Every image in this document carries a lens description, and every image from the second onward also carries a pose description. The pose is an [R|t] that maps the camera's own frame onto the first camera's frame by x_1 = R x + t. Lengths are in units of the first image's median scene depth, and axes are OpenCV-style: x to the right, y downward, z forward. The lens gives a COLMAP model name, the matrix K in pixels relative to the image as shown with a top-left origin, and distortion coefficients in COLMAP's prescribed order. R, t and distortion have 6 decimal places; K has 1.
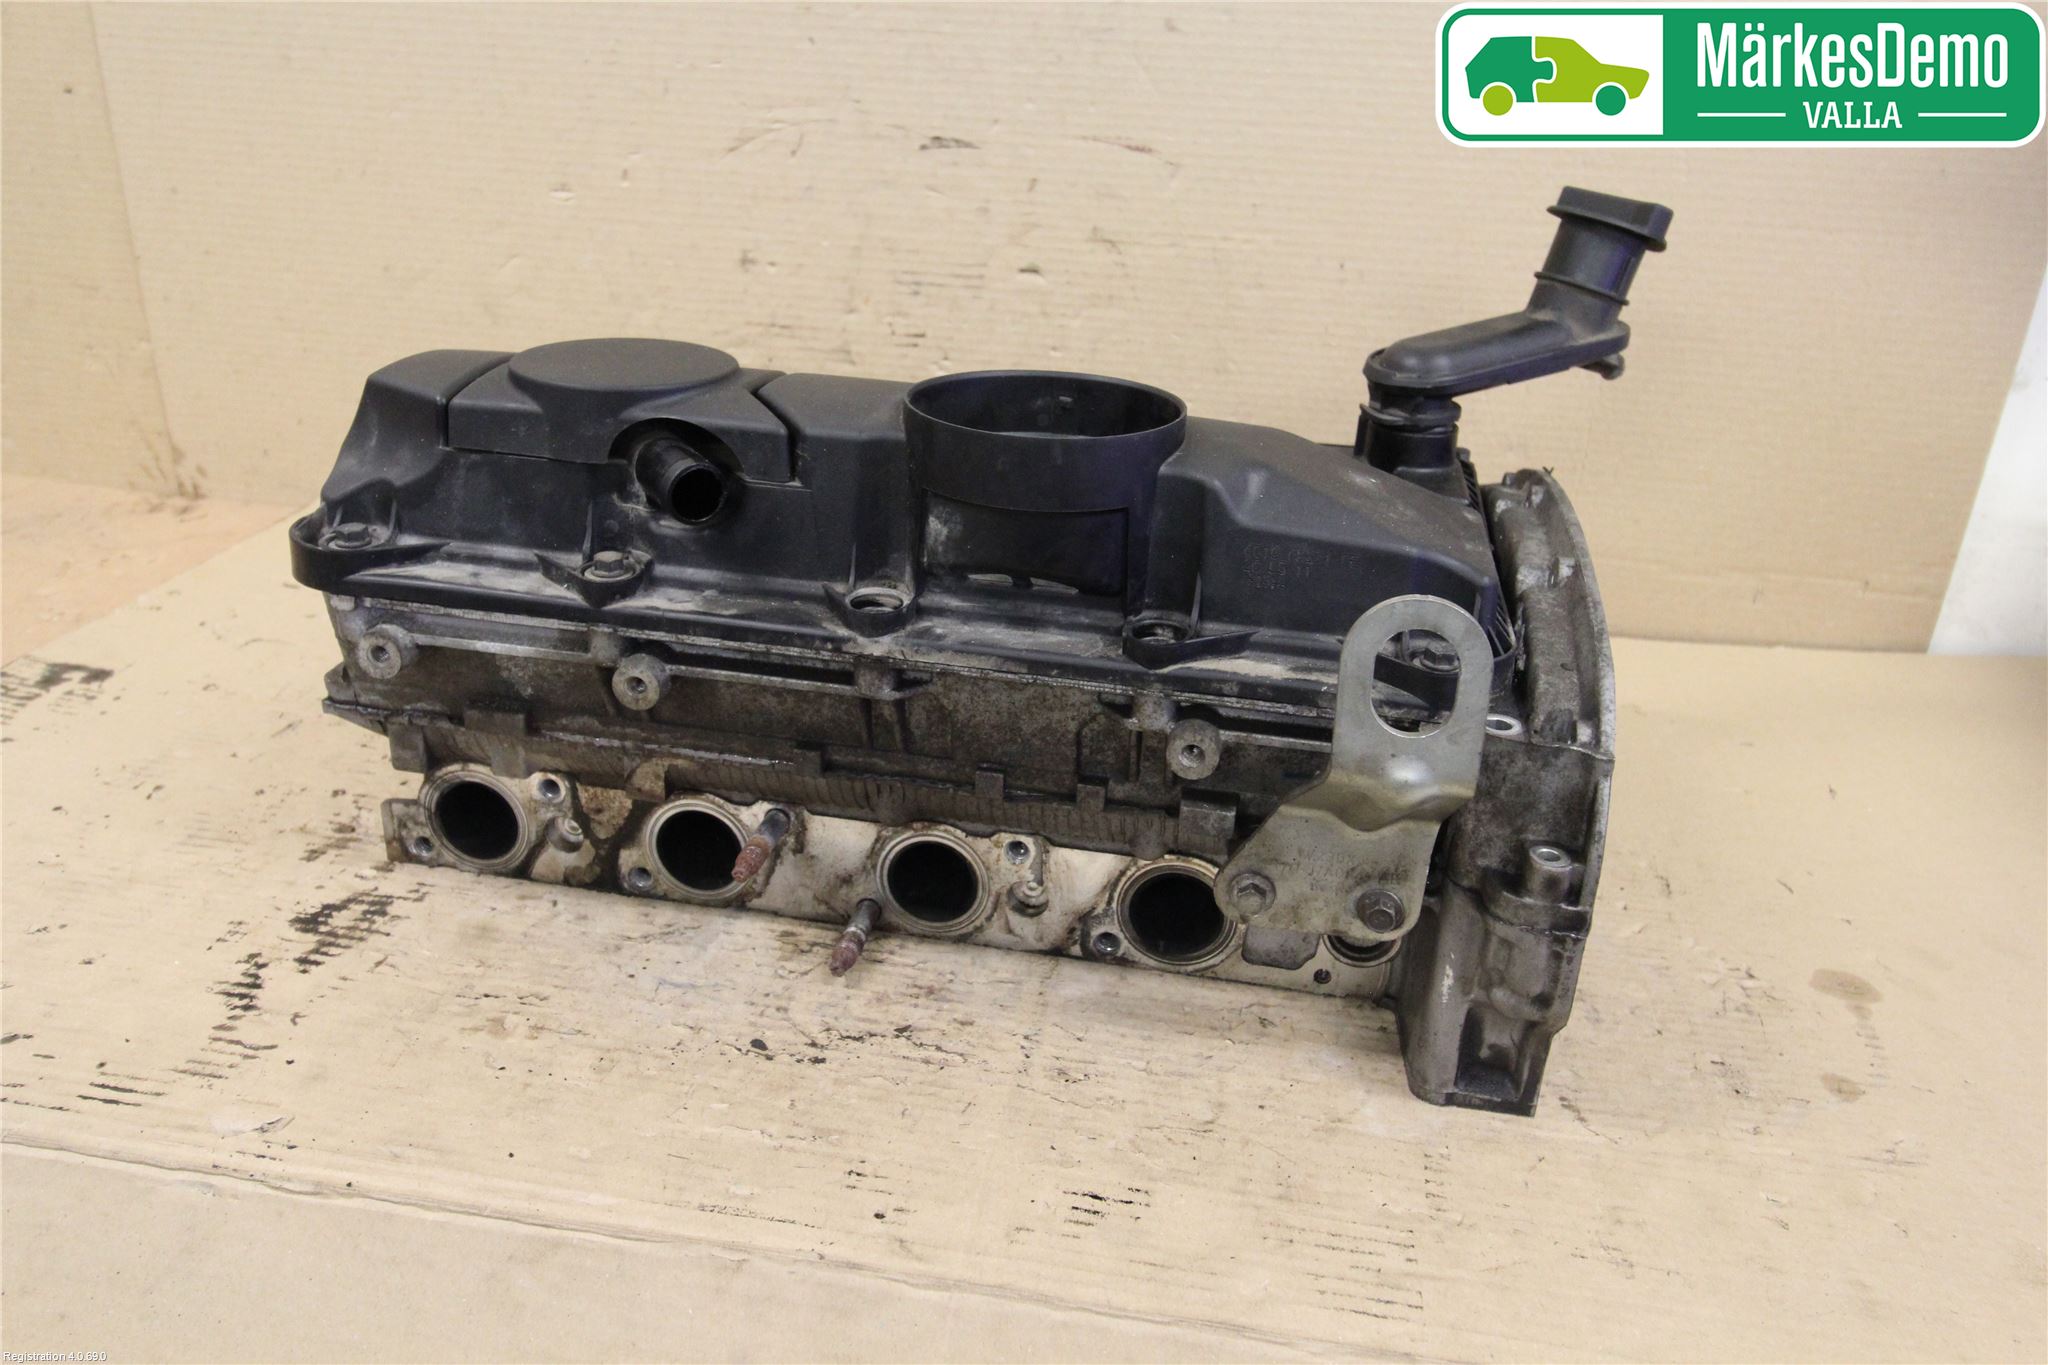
lens RADIAL K [[1557.9, 0, 1022.5], [0, 1557.9, 641.7], [0, 0, 1]] dist [0.001809, 0.000029]
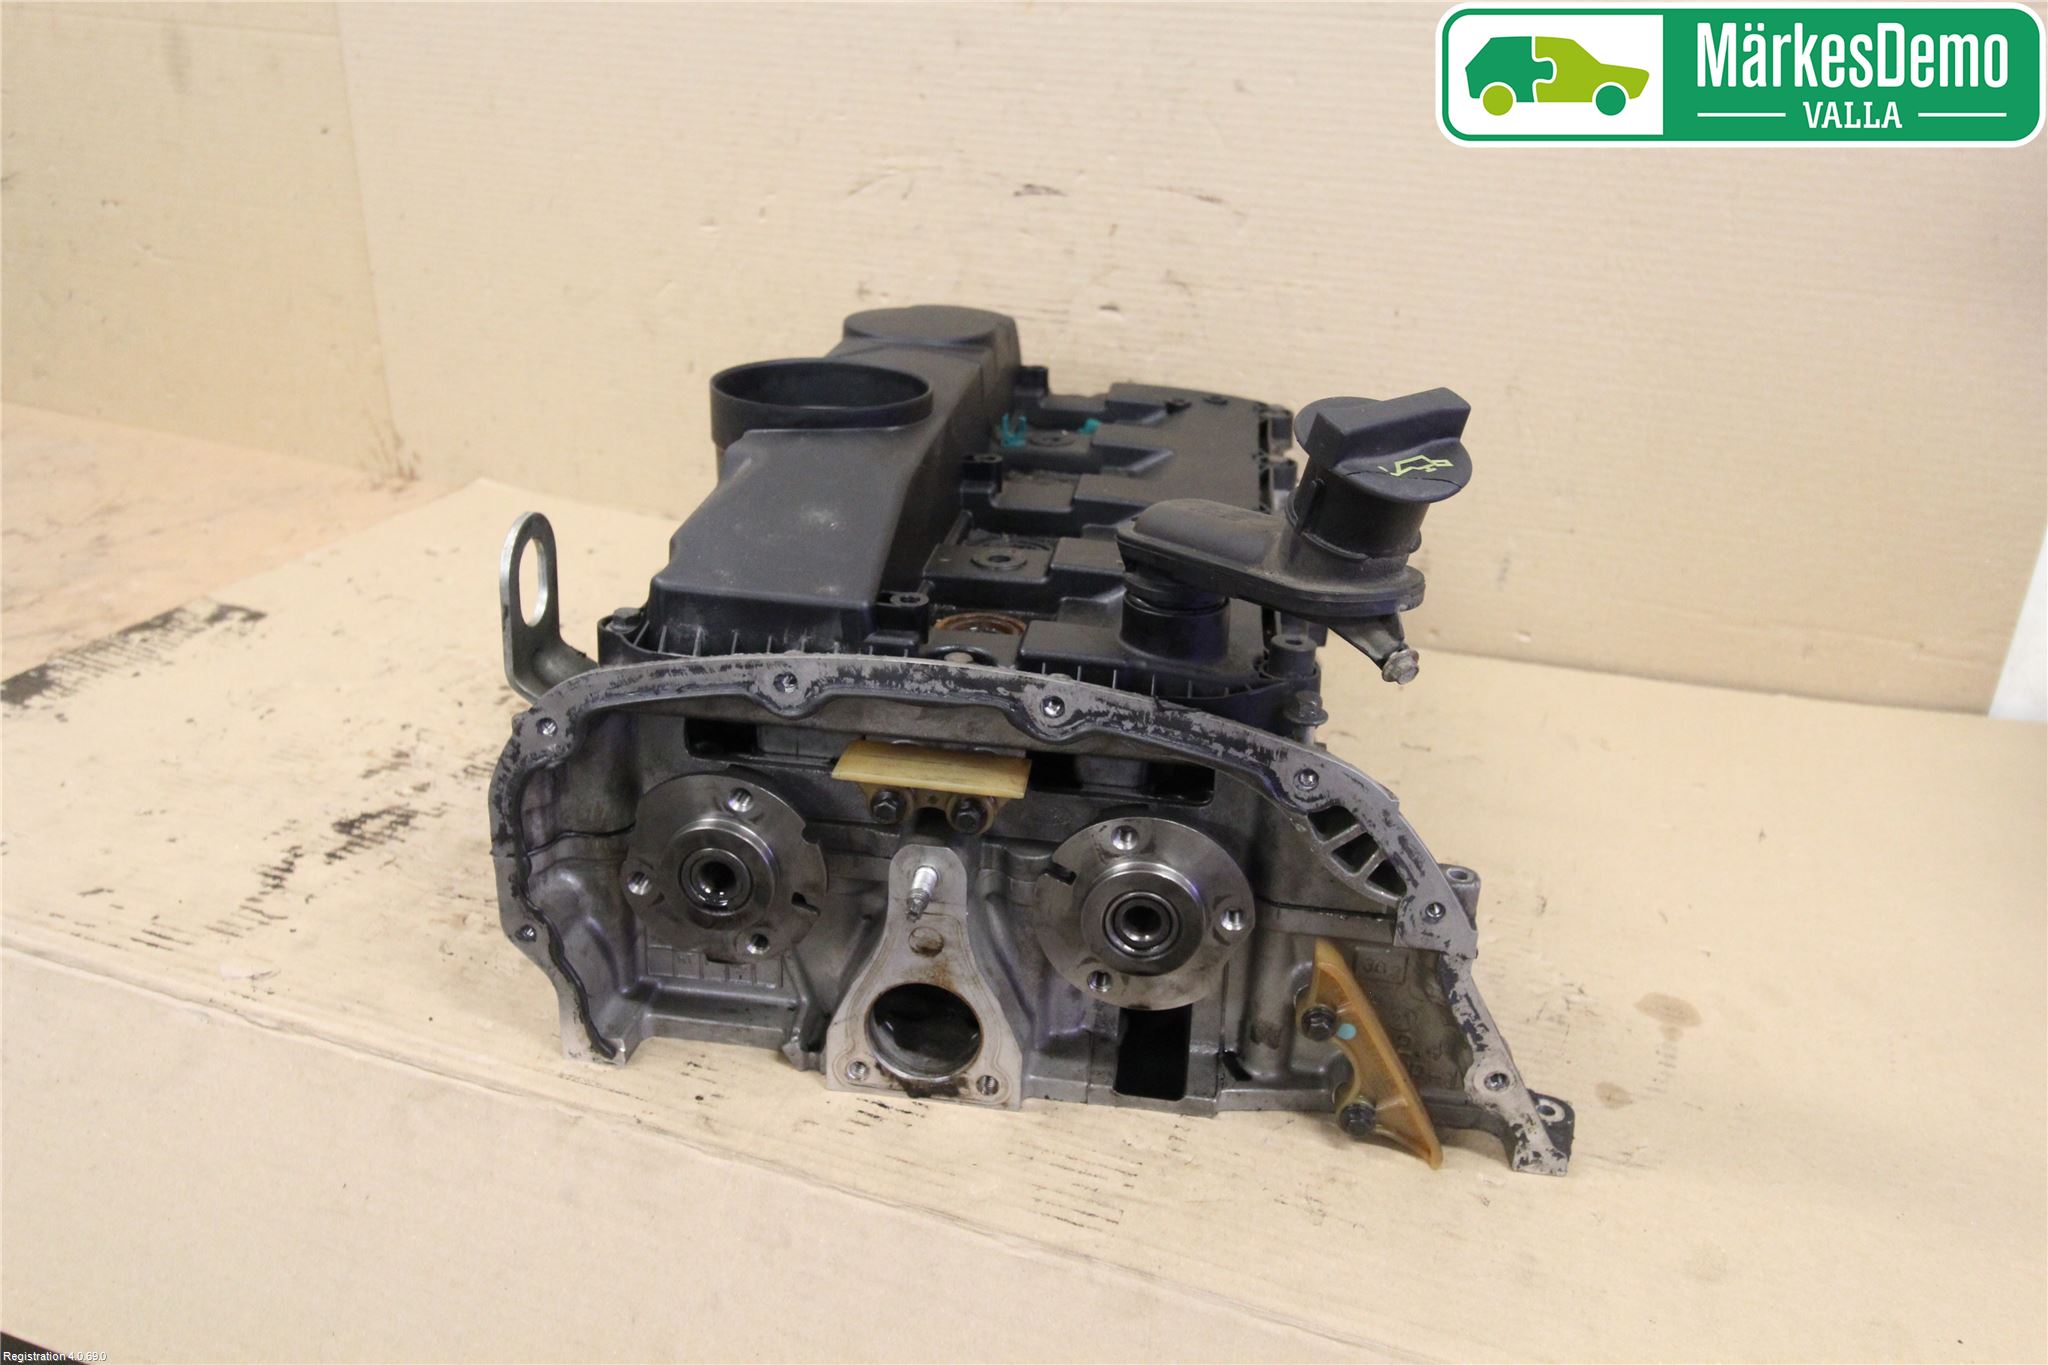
lens RADIAL K [[1508.5, 0, 1023.6], [0, 1508.5, 642.9], [0, 0, 1]] dist [0.003966, -0.003196]
pose [[0.985183, 0.065960, -0.158318, 0.131415], [-0.067136, 0.997742, -0.002080, 0.001481], [0.157823, 0.012678, 0.987386, -0.048829]]
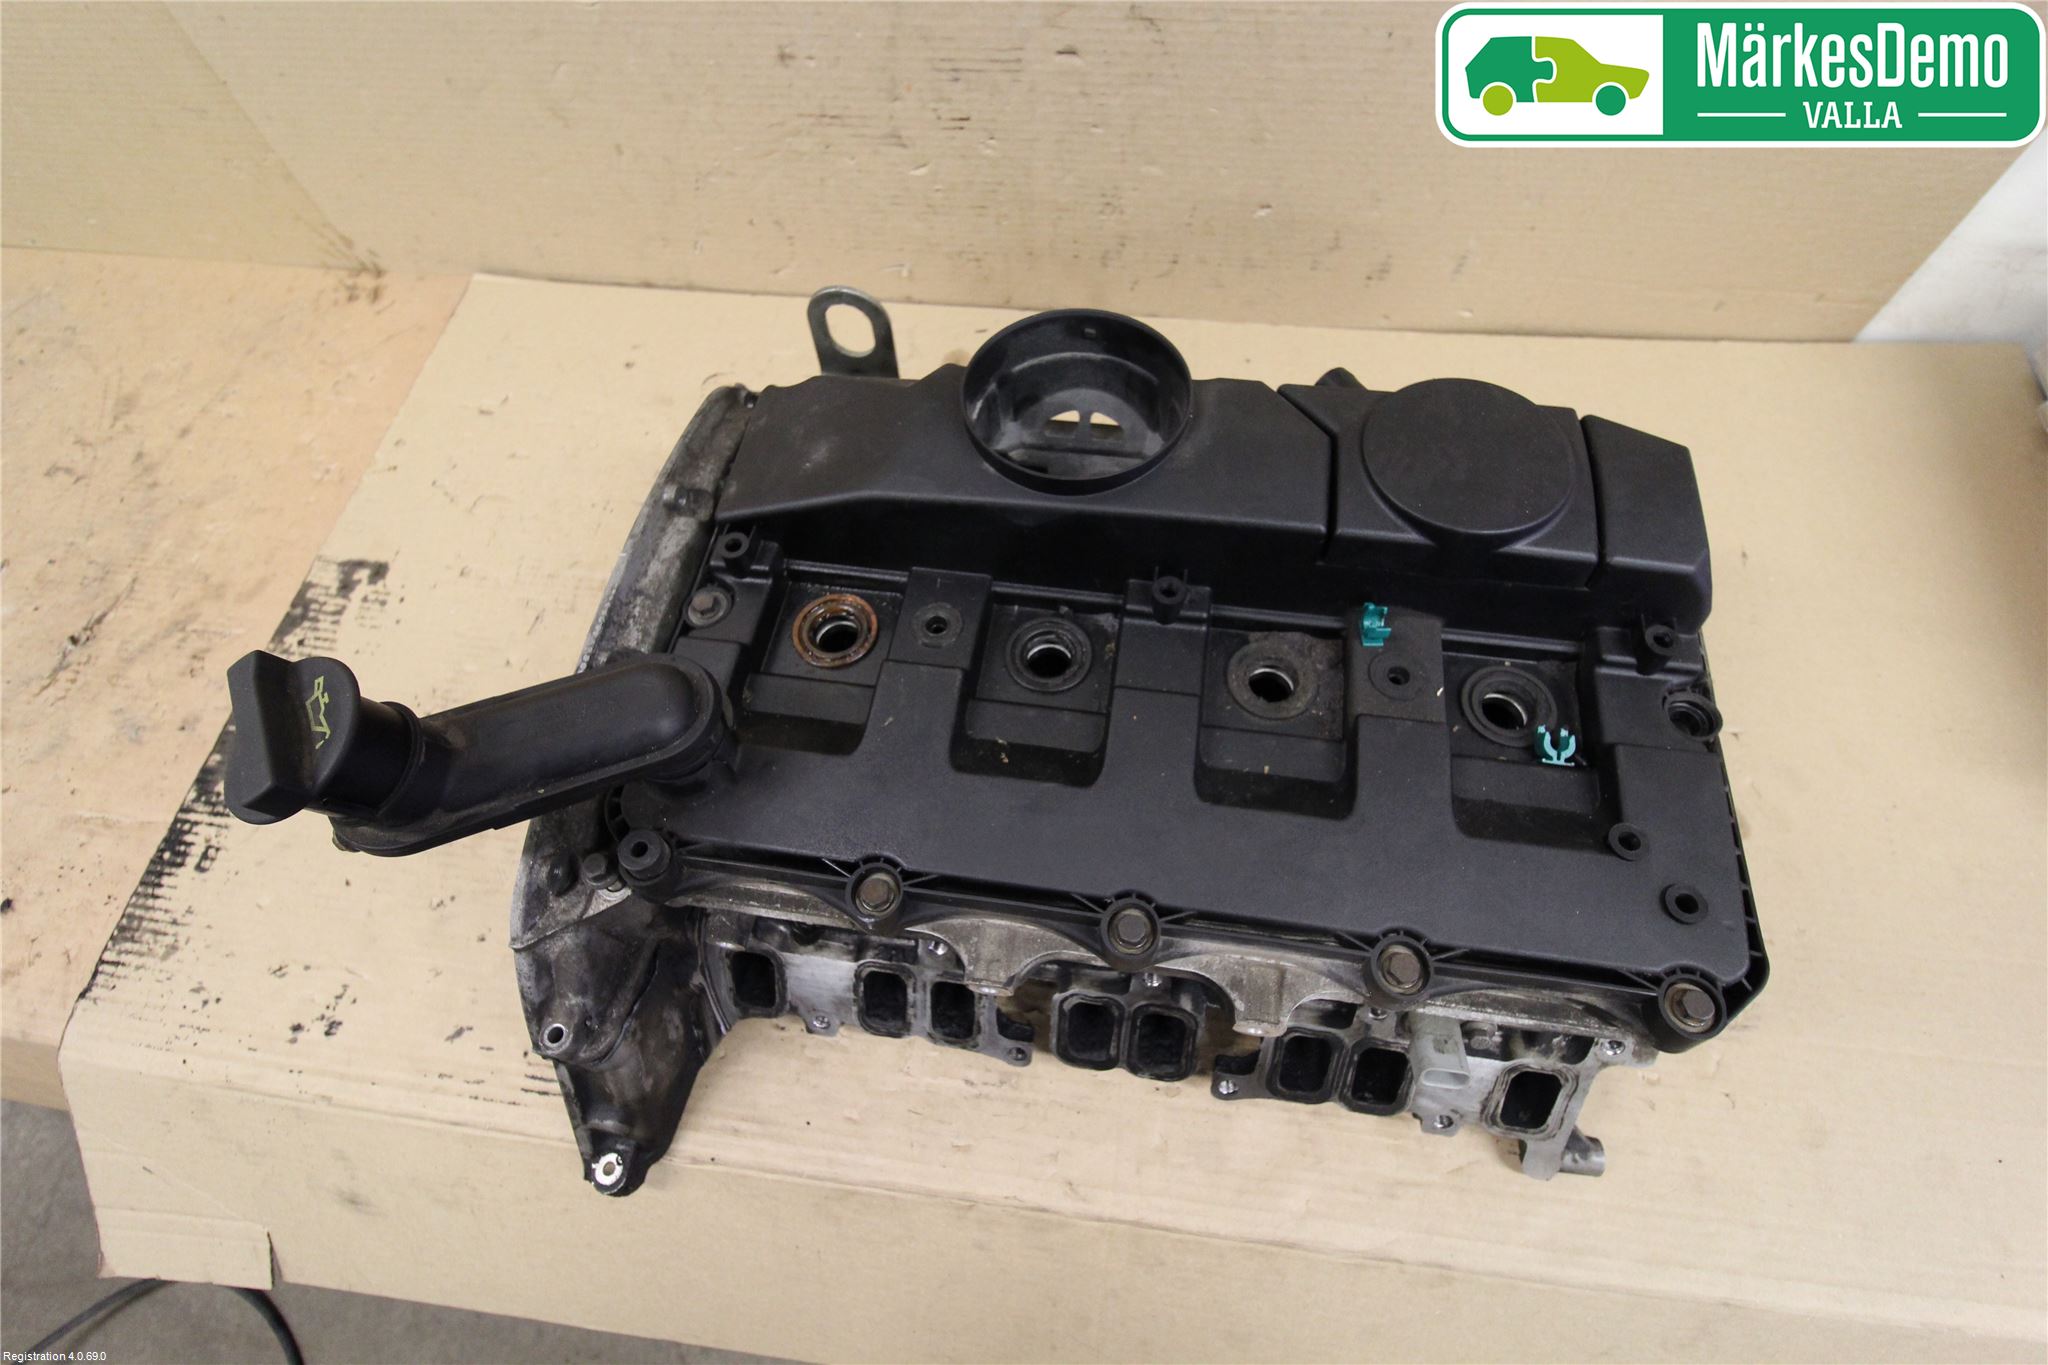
lens RADIAL K [[1006.4, 0, 1024.0], [0, 1006.4, 682.5], [0, 0, 1]] dist [0.000104, -0.016123]
pose [[0.995199, -0.073283, -0.064875, -0.011083], [0.097570, 0.795023, 0.598680, -0.313004], [0.007704, -0.602136, 0.798357, 0.252161]]
